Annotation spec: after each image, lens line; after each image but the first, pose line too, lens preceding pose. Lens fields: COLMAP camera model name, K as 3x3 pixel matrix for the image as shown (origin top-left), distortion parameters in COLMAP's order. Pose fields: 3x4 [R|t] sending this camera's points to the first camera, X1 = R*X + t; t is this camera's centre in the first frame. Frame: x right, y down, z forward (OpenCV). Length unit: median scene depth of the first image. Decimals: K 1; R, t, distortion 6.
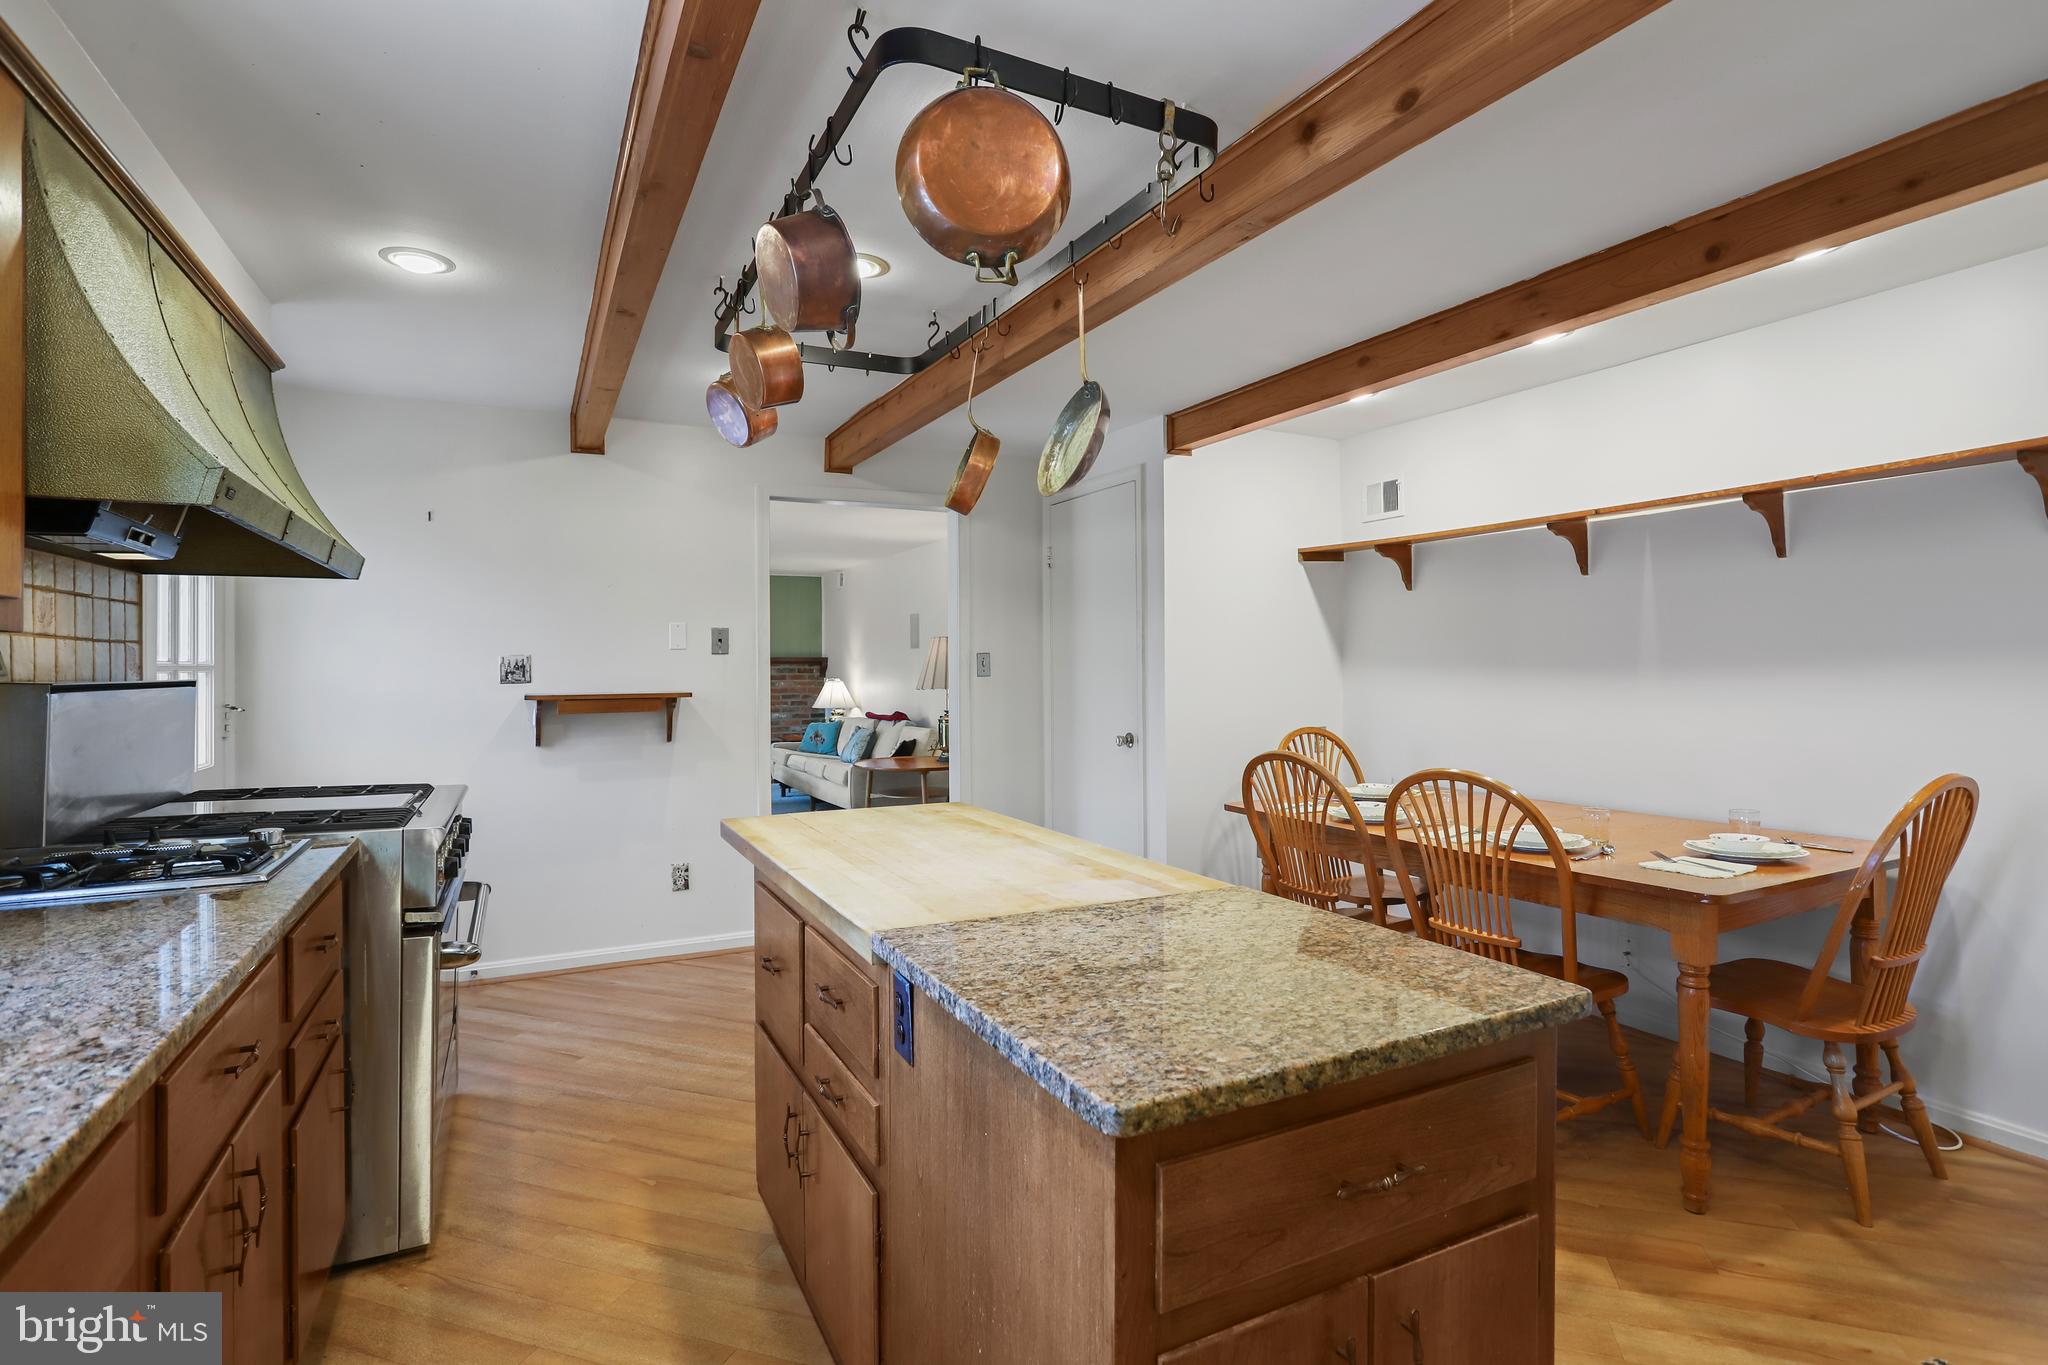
lens RADIAL K [[1003.6, 0, 1036.7], [0, 1003.6, 662.5], [0, 0, 1]] dist [-0.041428, 0.023294]
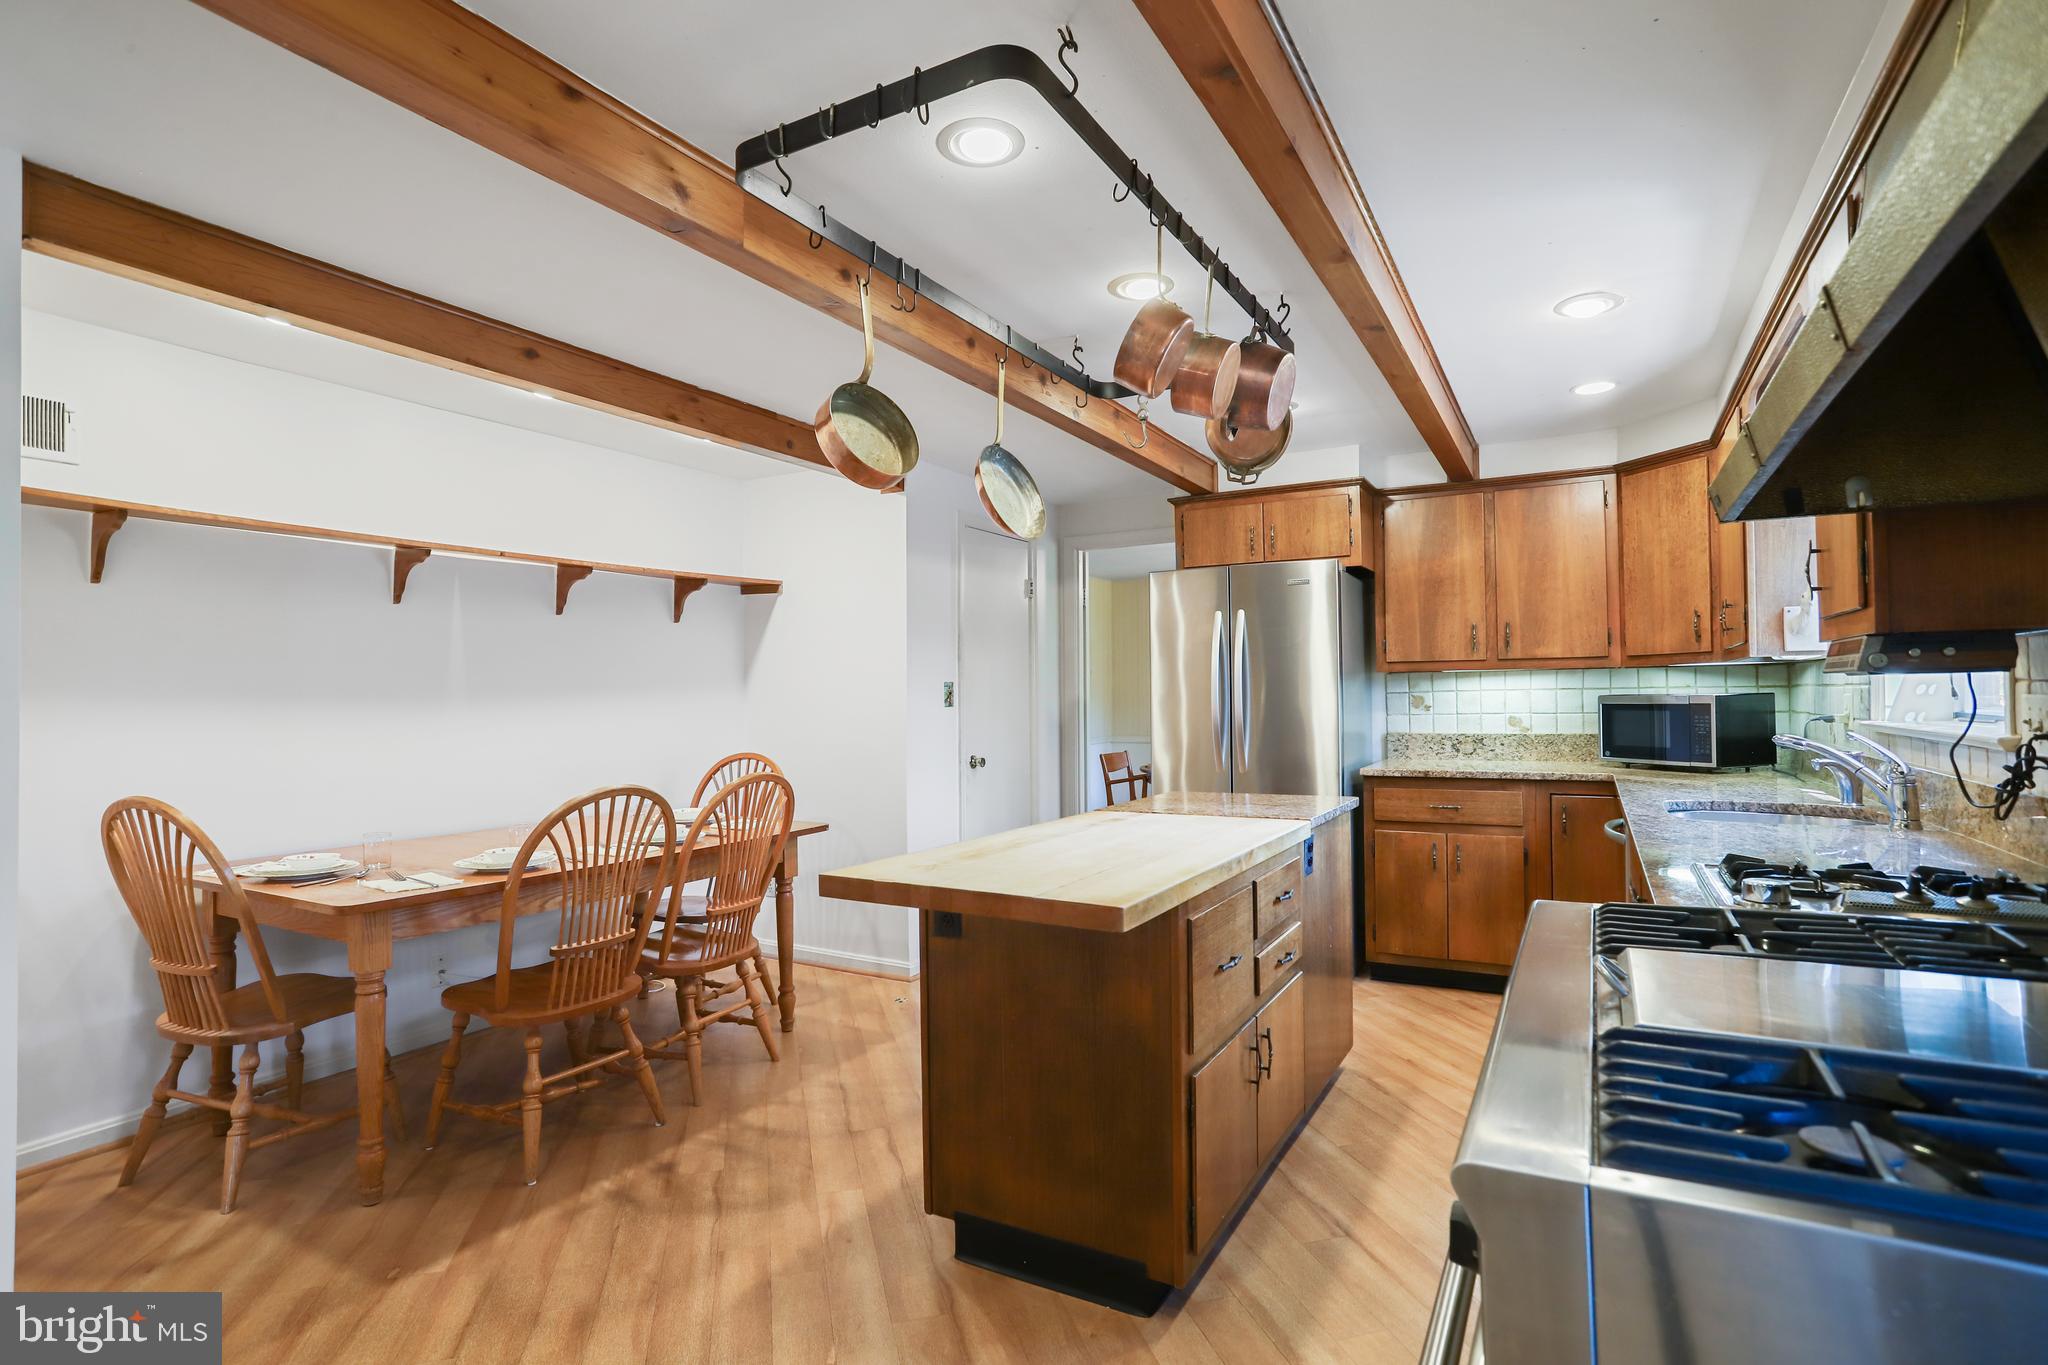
lens RADIAL K [[1009.5, 0, 1034.3], [0, 1009.5, 644.5], [0, 0, 1]] dist [-0.056703, 0.036193]
pose [[-0.543506, 0.048459, 0.838005, -0.636564], [0.010125, 0.998638, -0.051181, 0.010811], [-0.839344, -0.019332, -0.543257, 1.053306]]
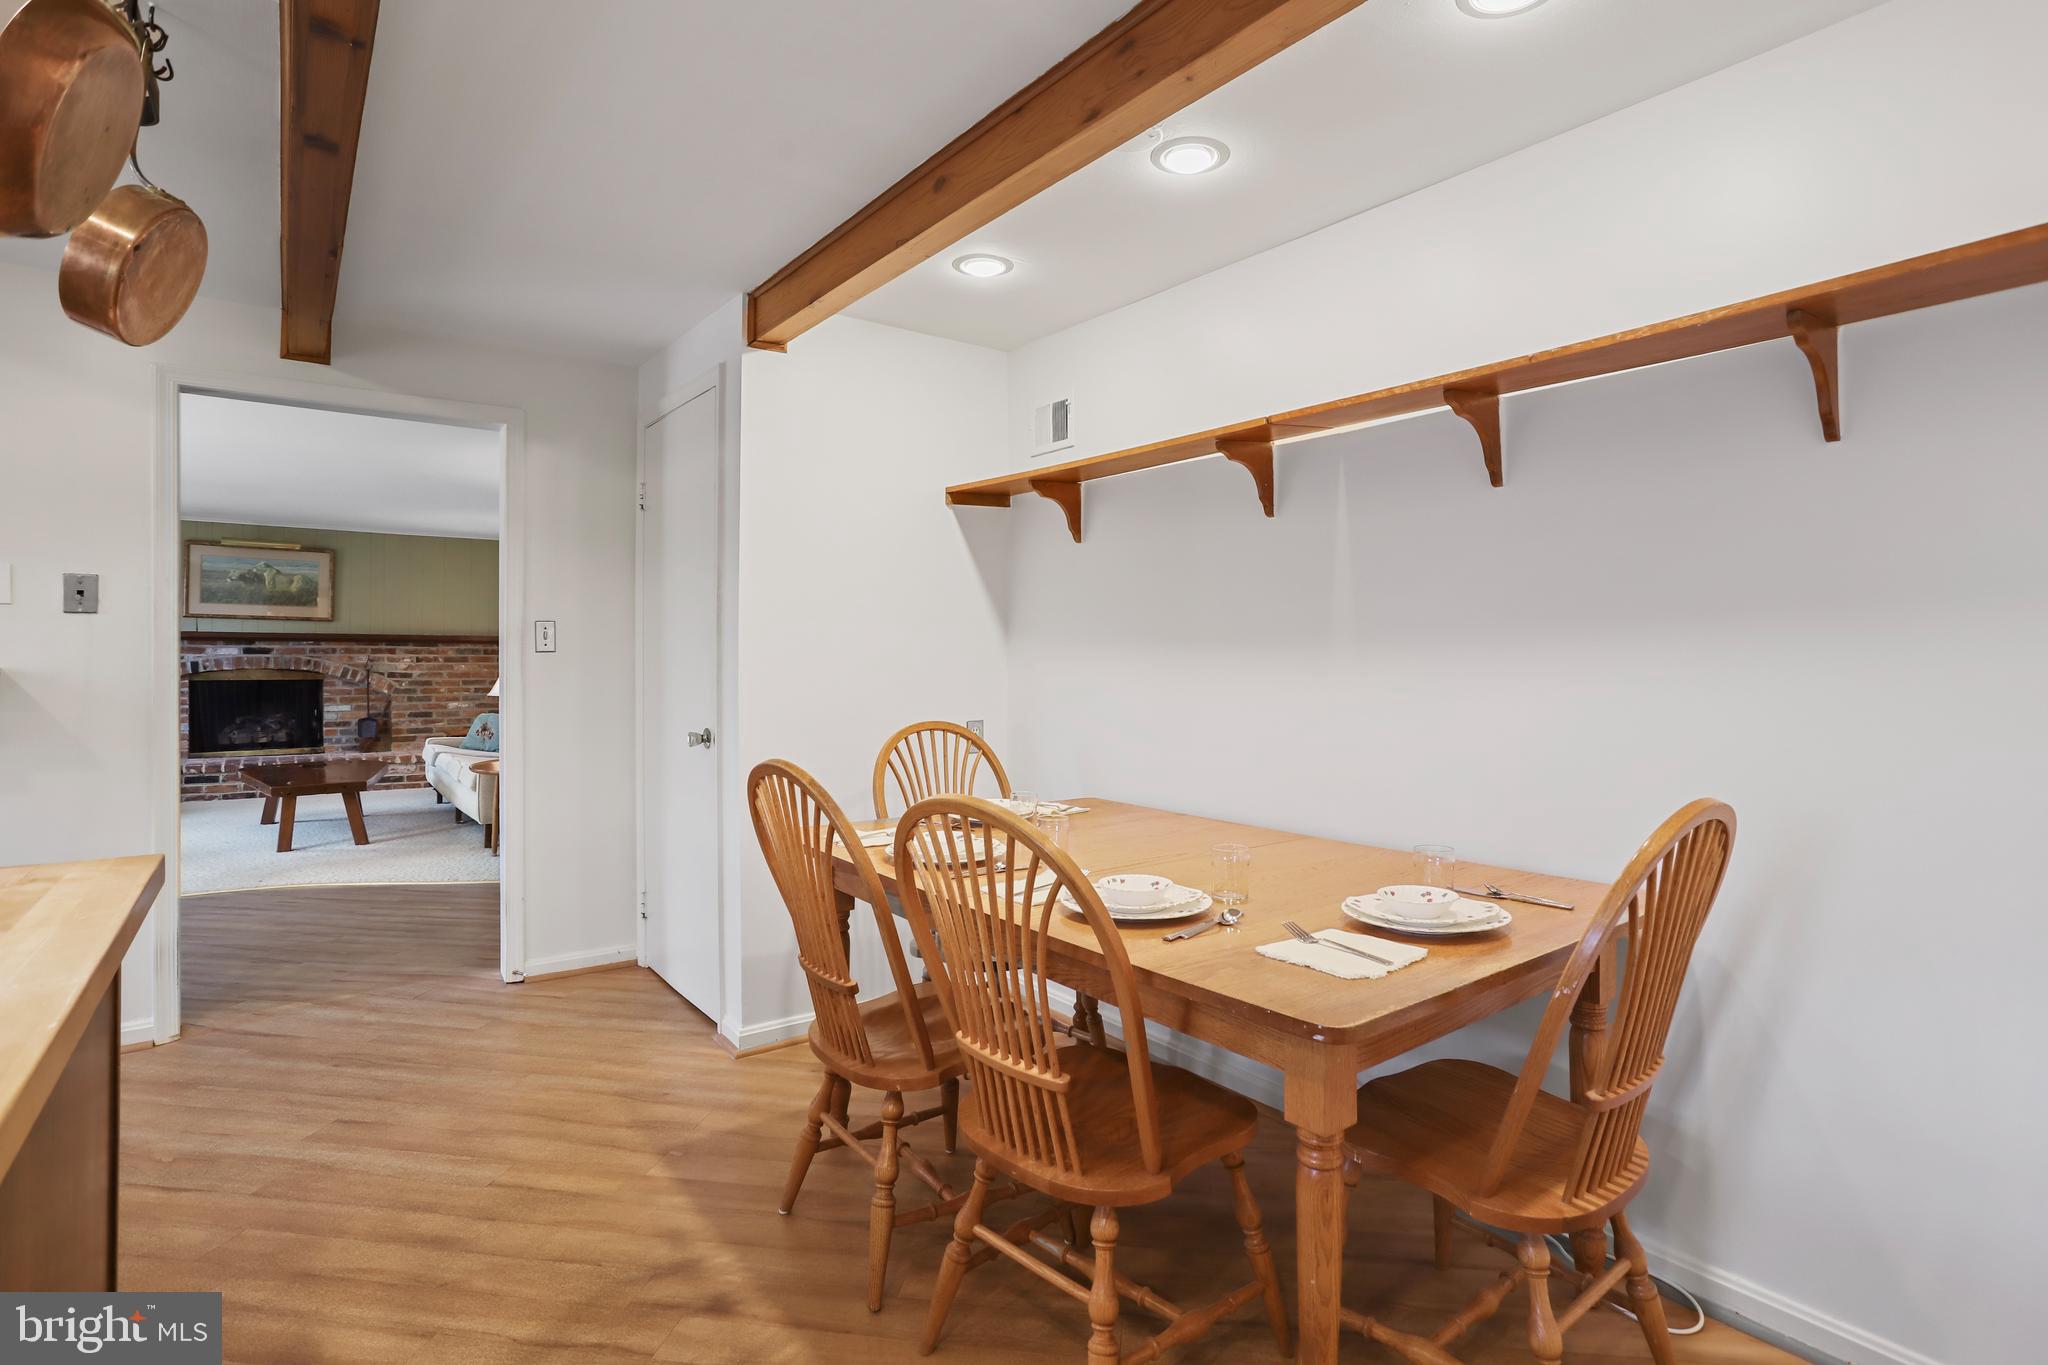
lens RADIAL K [[1020.1, 0, 1049.9], [0, 1020.1, 650.0], [0, 0, 1]] dist [-0.058405, 0.032139]
pose [[0.984567, 0.010545, 0.174688, 0.269050], [-0.010117, 0.999943, -0.003343, 0.015572], [-0.174713, 0.001525, 0.984618, 0.293854]]
